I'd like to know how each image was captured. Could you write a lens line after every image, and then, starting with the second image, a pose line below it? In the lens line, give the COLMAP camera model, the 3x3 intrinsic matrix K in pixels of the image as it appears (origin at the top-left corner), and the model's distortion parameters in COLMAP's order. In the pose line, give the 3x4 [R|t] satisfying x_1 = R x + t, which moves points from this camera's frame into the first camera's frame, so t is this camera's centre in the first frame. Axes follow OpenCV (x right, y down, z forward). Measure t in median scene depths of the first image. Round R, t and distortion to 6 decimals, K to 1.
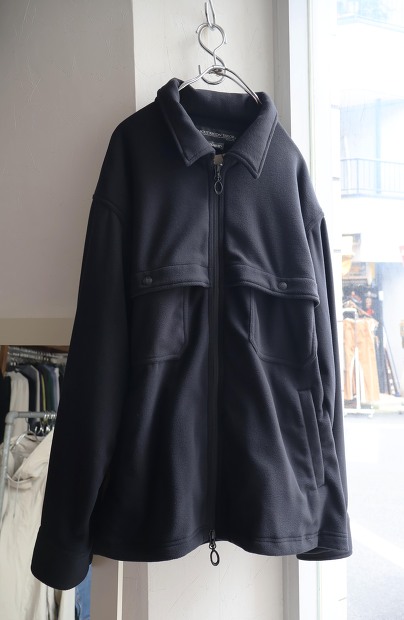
lens RADIAL K [[534.6, 0, 201.1], [0, 534.6, 310.0], [0, 0, 1]] dist [0.002802, 0.010423]
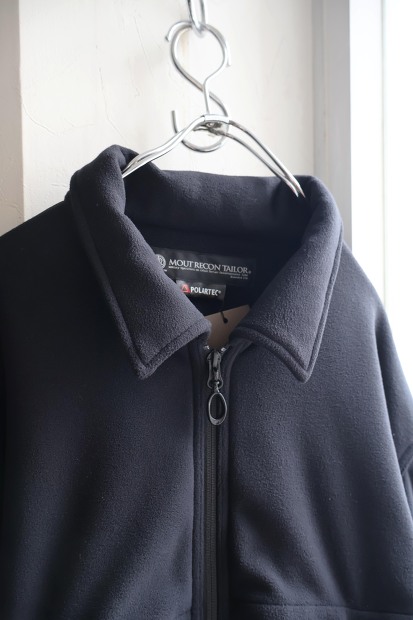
lens RADIAL K [[525.6, 0, 206.5], [0, 525.6, 310.3], [0, 0, 1]] dist [0.012663, -0.005160]
pose [[0.996325, 0.007638, 0.085309, -0.010711], [-0.007157, 0.999957, -0.005944, -0.272122], [-0.085350, 0.005312, 0.996337, 0.525852]]
